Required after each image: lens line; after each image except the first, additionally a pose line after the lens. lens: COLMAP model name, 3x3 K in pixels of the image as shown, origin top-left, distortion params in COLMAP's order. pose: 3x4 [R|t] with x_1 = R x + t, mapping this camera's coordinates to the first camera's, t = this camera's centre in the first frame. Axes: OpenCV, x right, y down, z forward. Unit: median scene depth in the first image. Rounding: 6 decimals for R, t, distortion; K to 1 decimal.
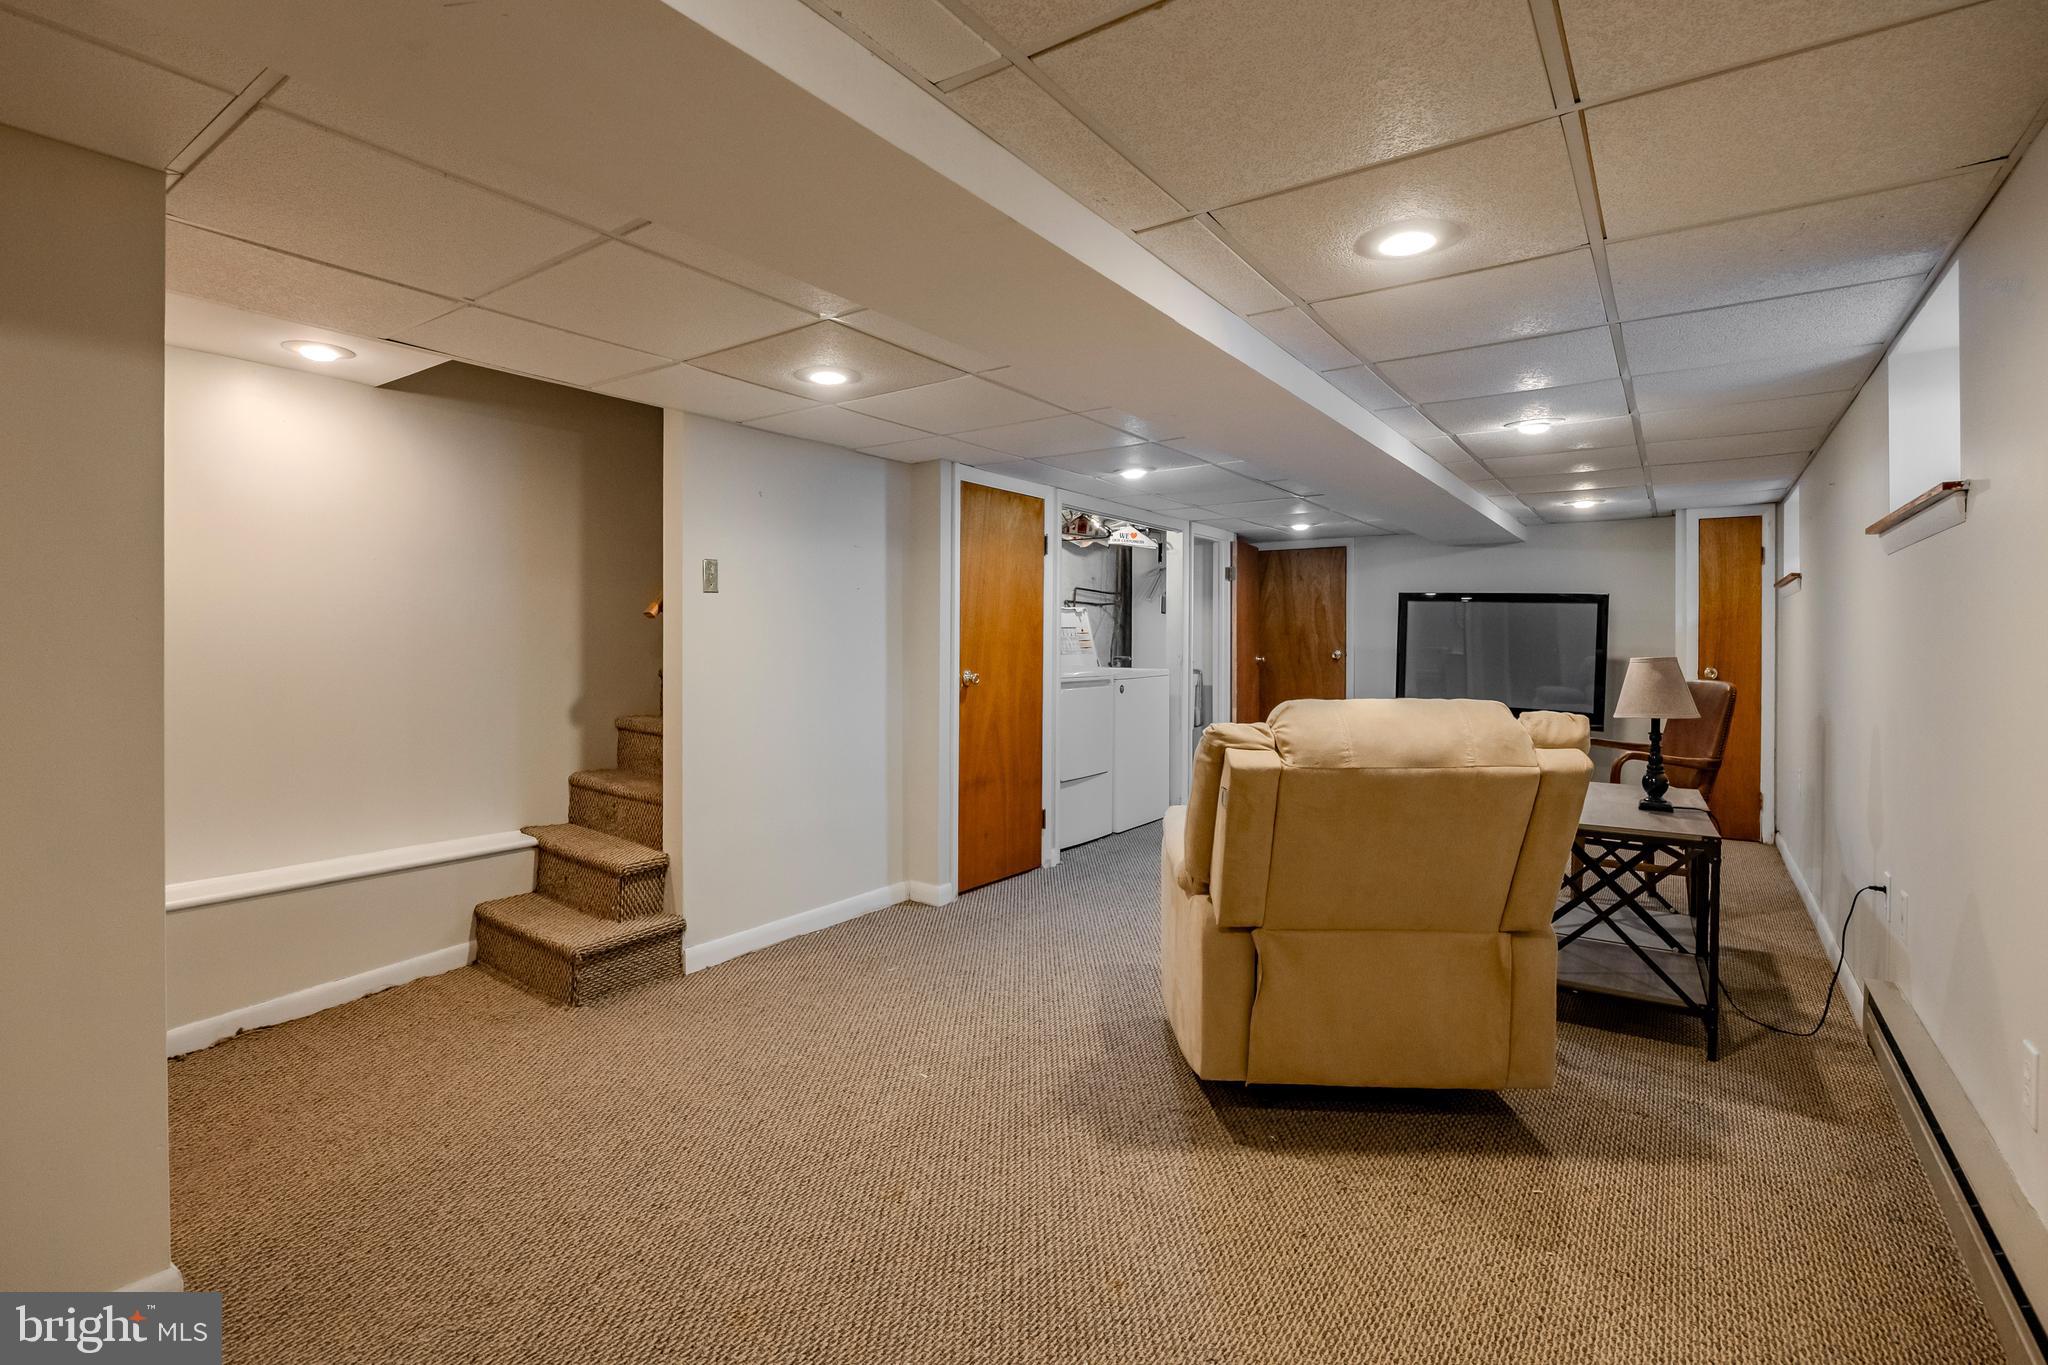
lens RADIAL K [[948.2, 0, 1025.2], [0, 948.2, 645.8], [0, 0, 1]] dist [-0.000645, 0.000023]
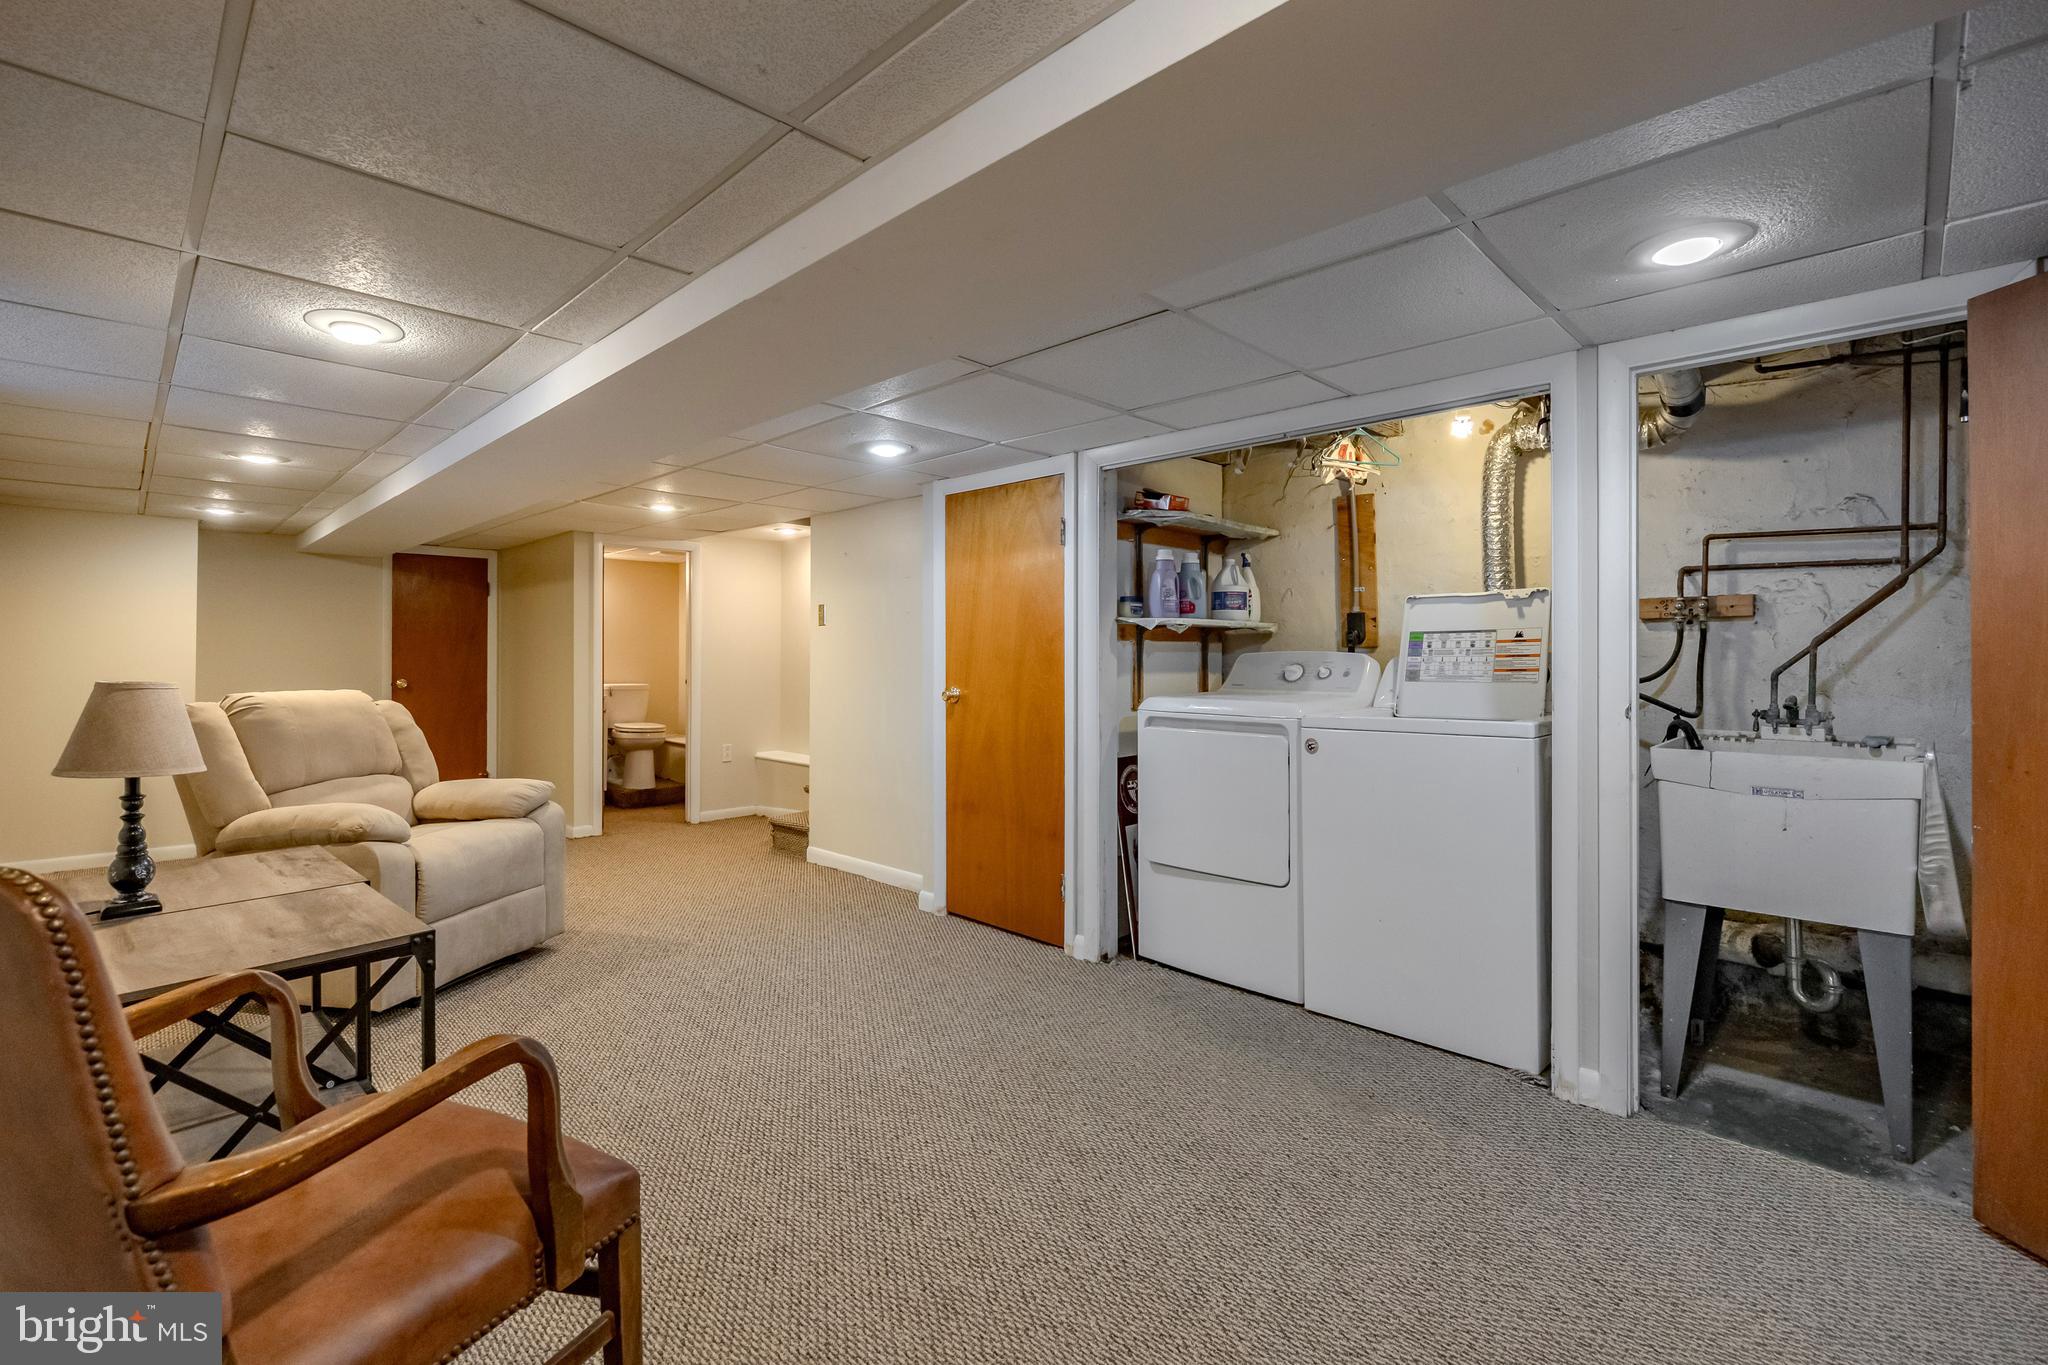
lens RADIAL K [[897.3, 0, 1014.7], [0, 897.3, 650.4], [0, 0, 1]] dist [0.000176, 0.000654]
pose [[-0.166218, -0.006144, -0.986070, 0.696823], [-0.003508, 0.999978, -0.005640, -0.005920], [0.986083, 0.002522, -0.166236, 1.009481]]
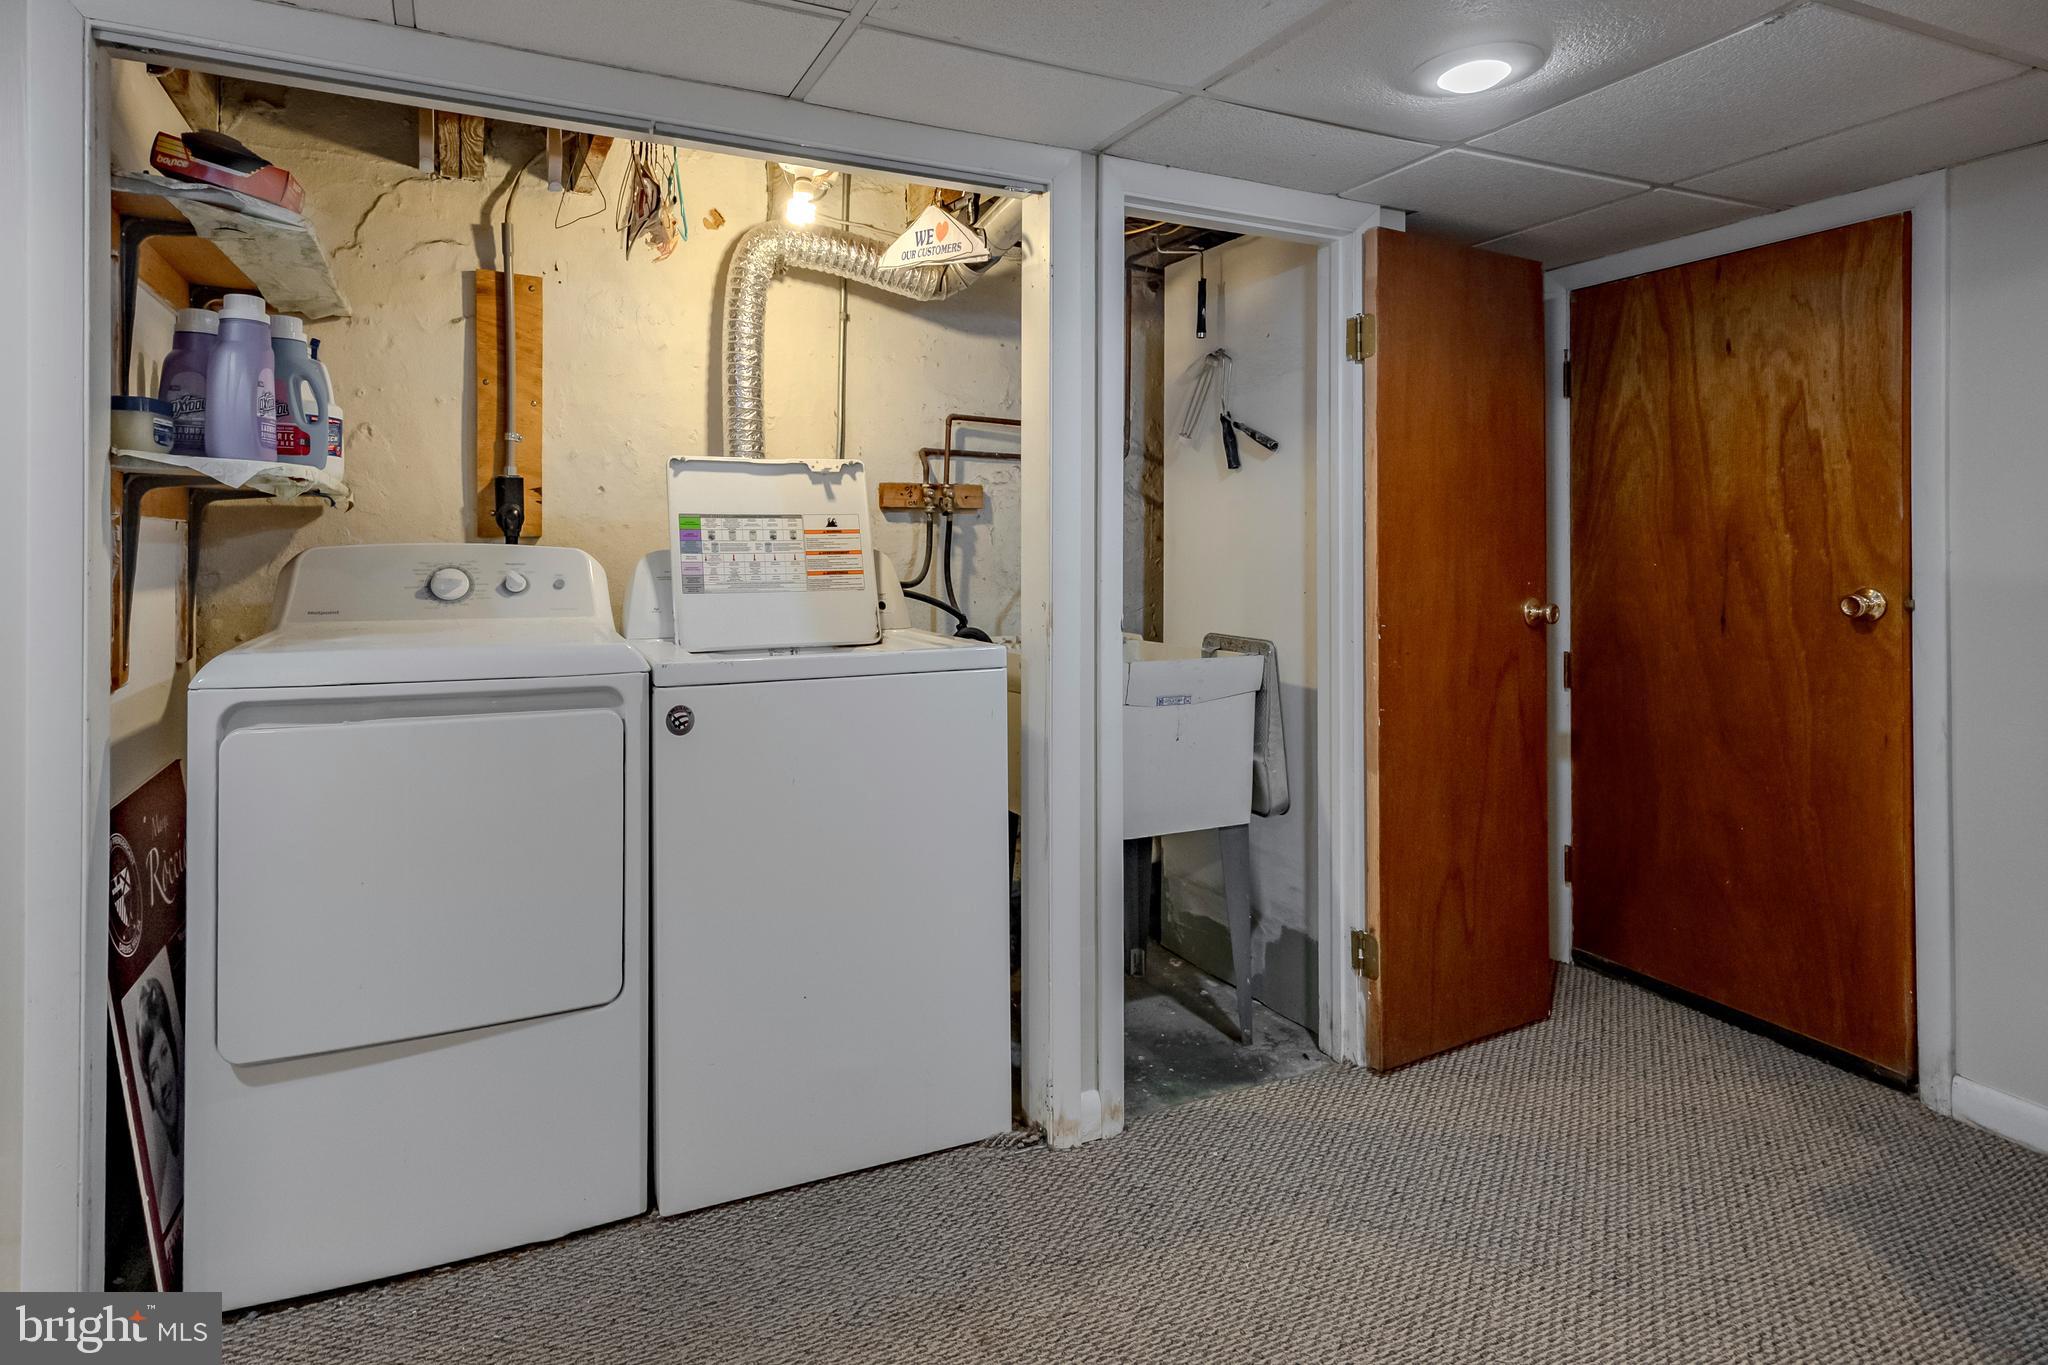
lens RADIAL K [[1104.5, 0, 956.4], [0, 1104.5, 546.5], [0, 0, 1]] dist [0.014352, 0.000524]
pose [[0.855804, 0.000513, -0.517300, 0.384712], [-0.004800, 0.999964, -0.006950, -0.006422], [0.517278, 0.008431, 0.855776, 0.827351]]
